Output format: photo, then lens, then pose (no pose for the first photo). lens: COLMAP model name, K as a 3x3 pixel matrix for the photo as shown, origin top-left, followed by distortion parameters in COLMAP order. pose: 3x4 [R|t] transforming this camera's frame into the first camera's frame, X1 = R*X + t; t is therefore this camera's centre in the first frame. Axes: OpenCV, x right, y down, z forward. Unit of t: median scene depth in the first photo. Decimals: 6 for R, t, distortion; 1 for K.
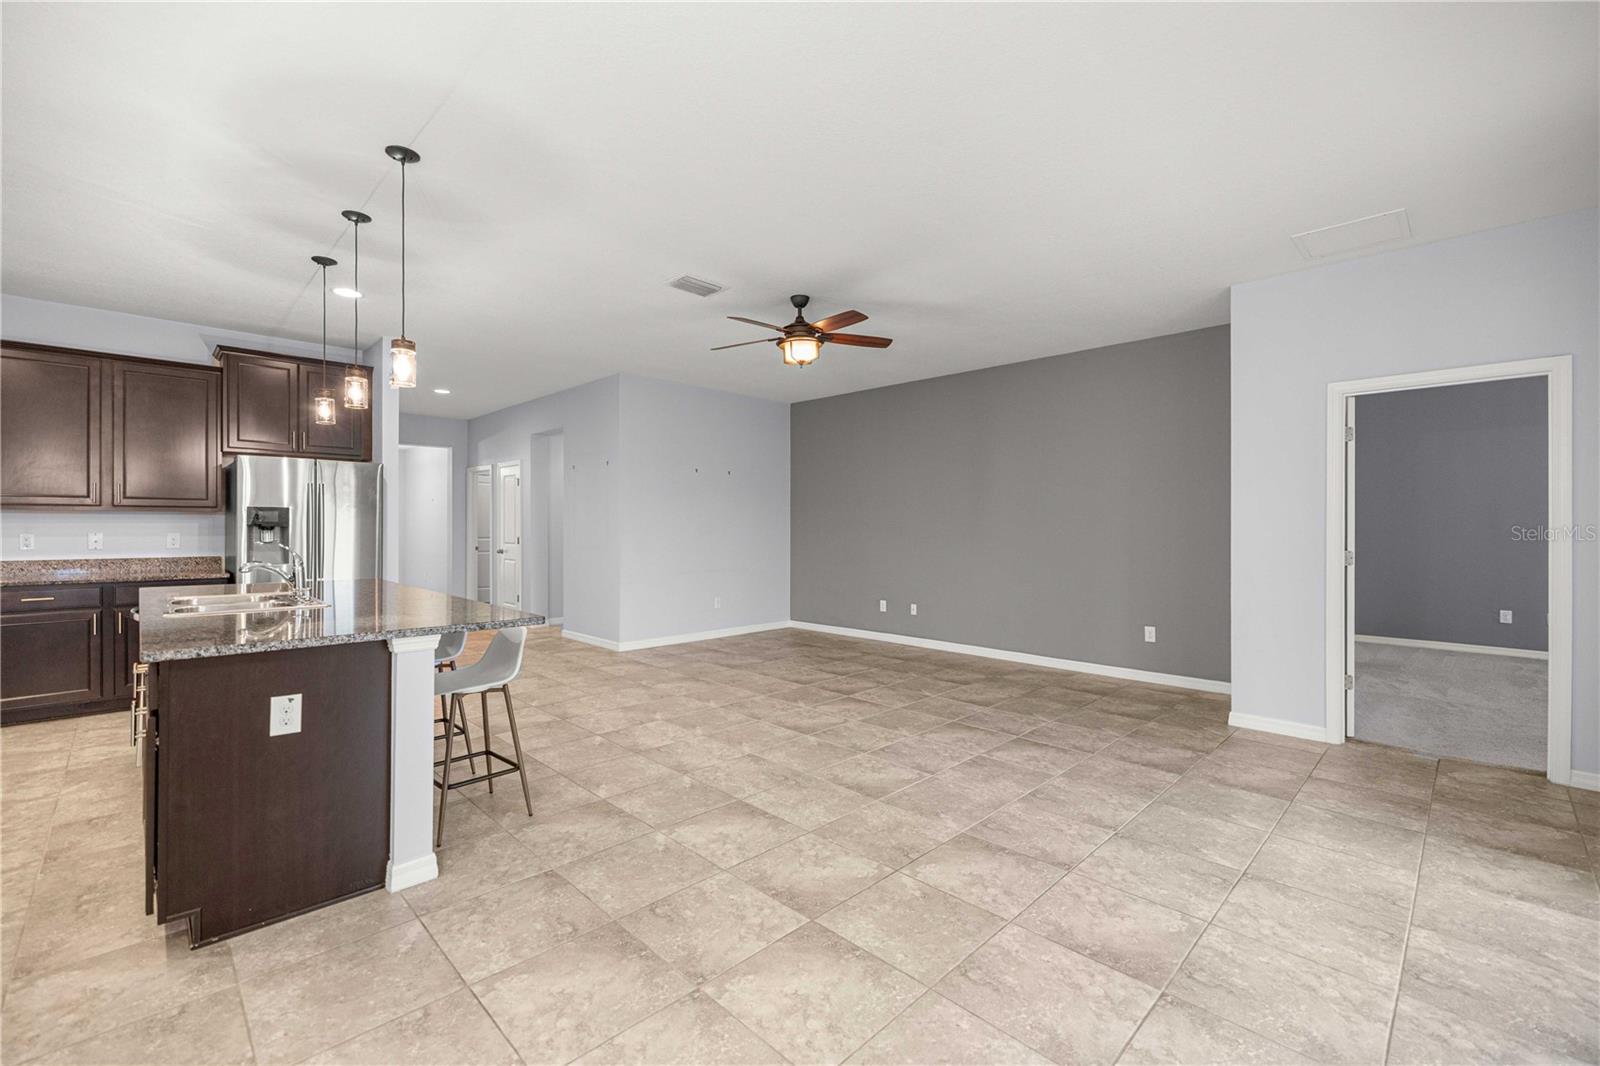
lens RADIAL K [[671.2, 0, 789.2], [0, 671.2, 529.8], [0, 0, 1]] dist [0.005705, -0.001260]
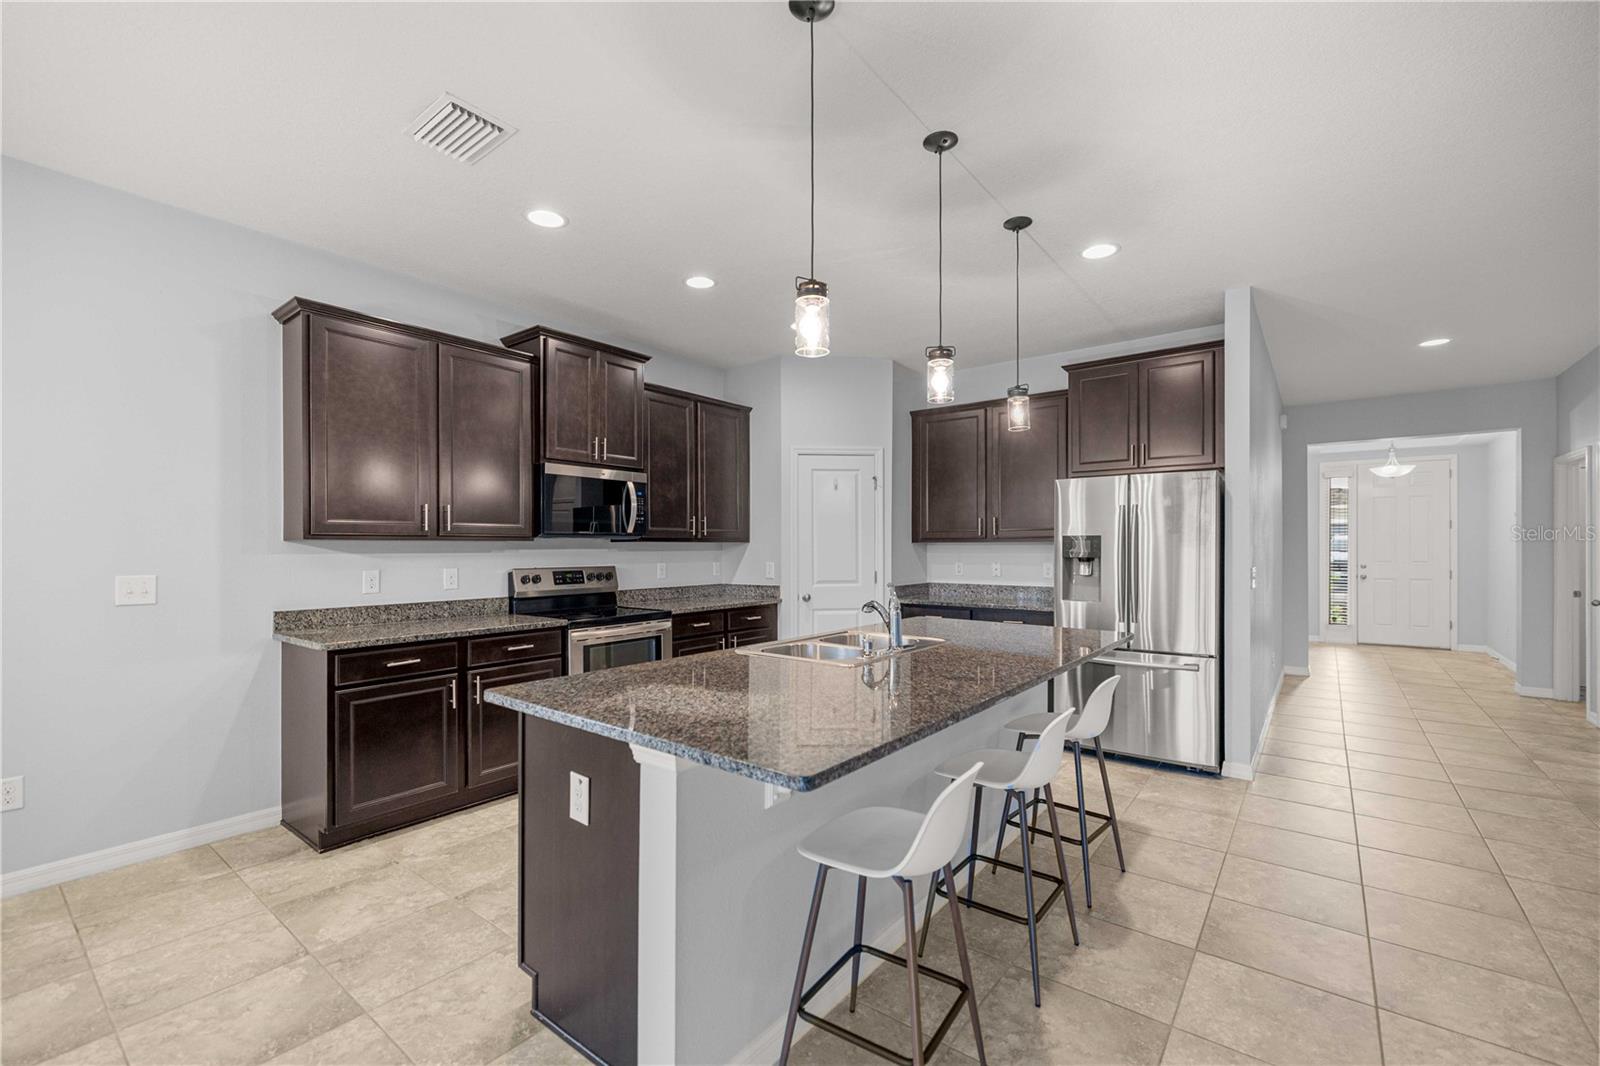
lens RADIAL K [[671.2, 0, 798.4], [0, 671.2, 549.8], [0, 0, 1]] dist [0.005705, -0.001260]
pose [[0.136875, -0.001251, -0.990588, 0.061082], [-0.004796, 0.999987, -0.001925, -0.016347], [0.990577, 0.005014, 0.136867, 0.721866]]
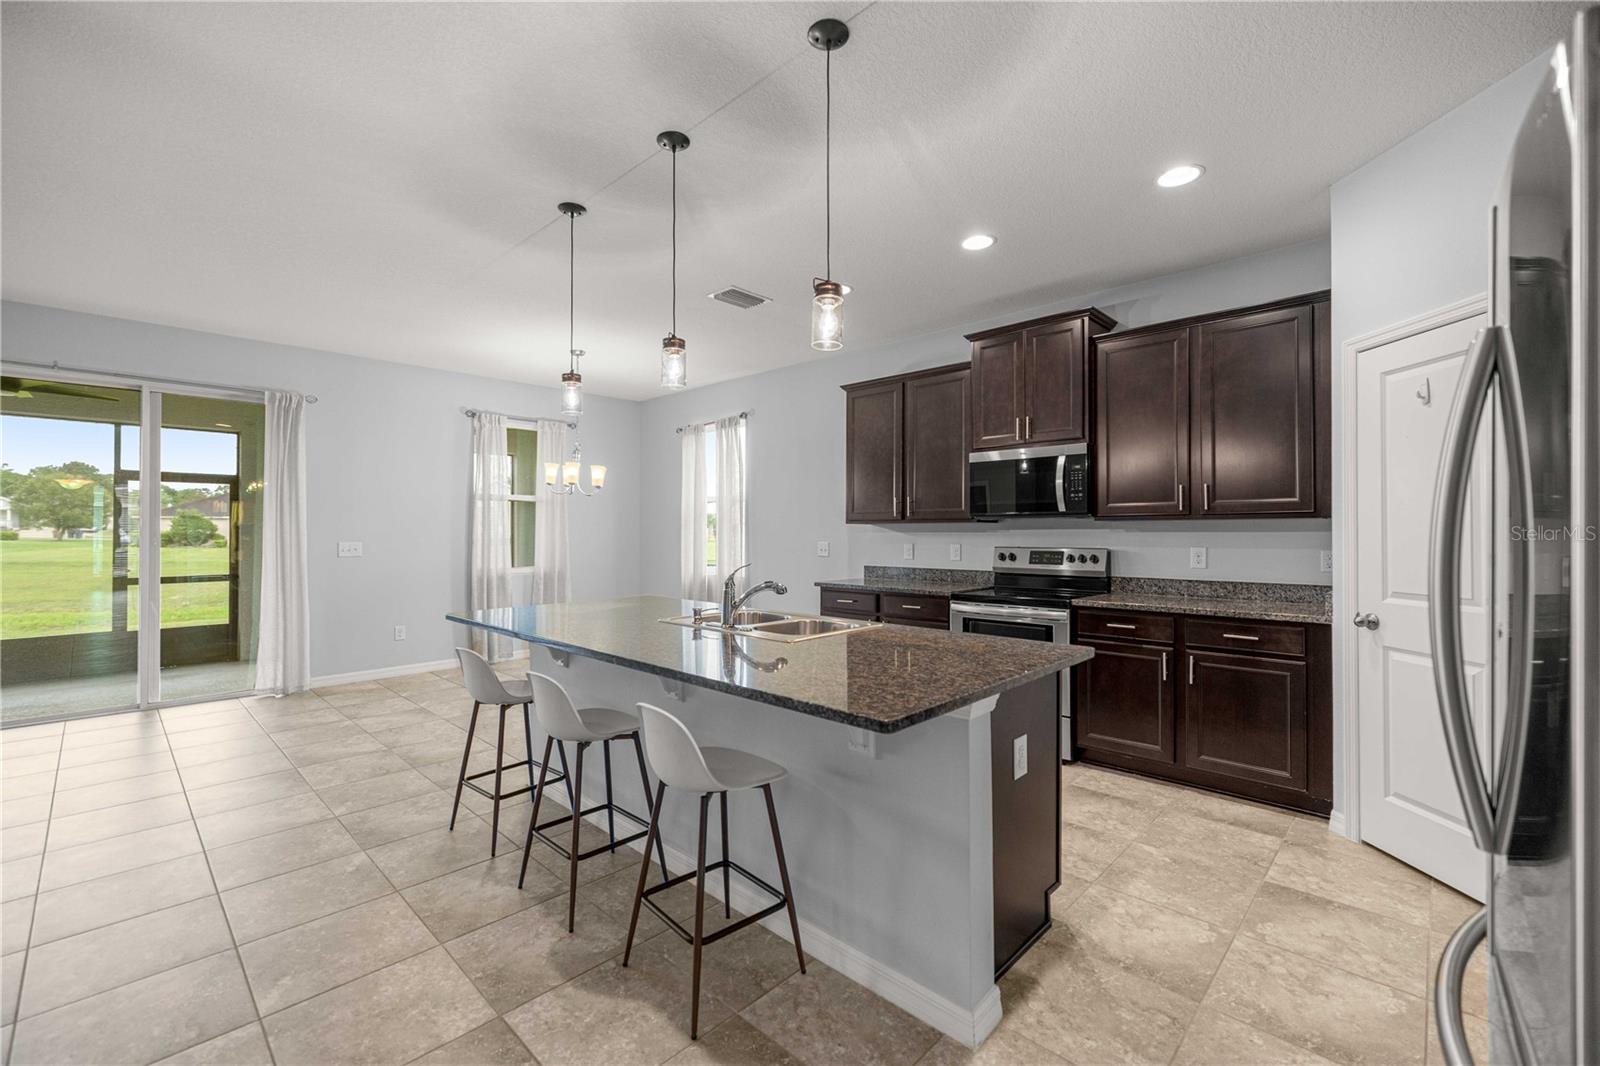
lens RADIAL K [[671.2, 0, 791.7], [0, 671.2, 525.7], [0, 0, 1]] dist [0.005705, -0.001260]
pose [[-0.999609, -0.003151, -0.027772, -0.732852], [-0.003091, 0.999993, -0.002194, -0.020231], [0.027778, -0.002107, -0.999612, 1.716292]]
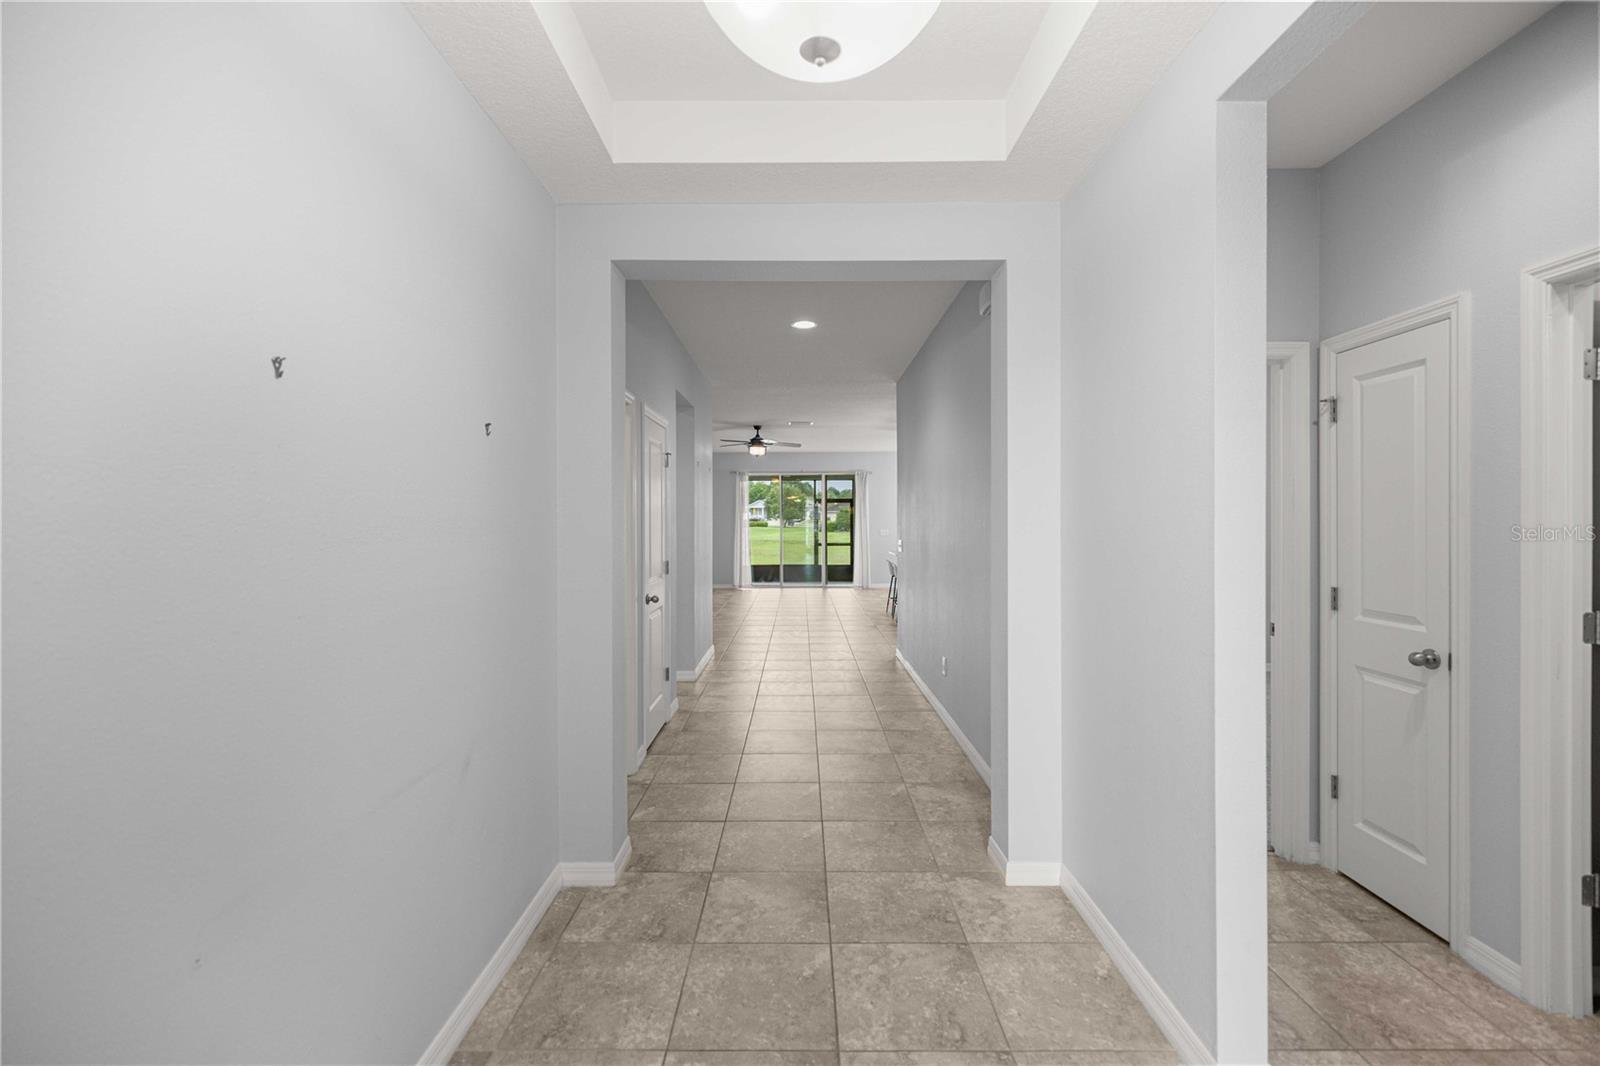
lens RADIAL K [[671.2, 0, 799.2], [0, 671.2, 524.8], [0, 0, 1]] dist [0.005705, -0.001260]
pose [[-0.714968, -0.007666, 0.699115, -2.029513], [0.000967, 0.999928, 0.011954, -0.055154], [-0.699156, 0.009223, -0.714910, 3.132161]]
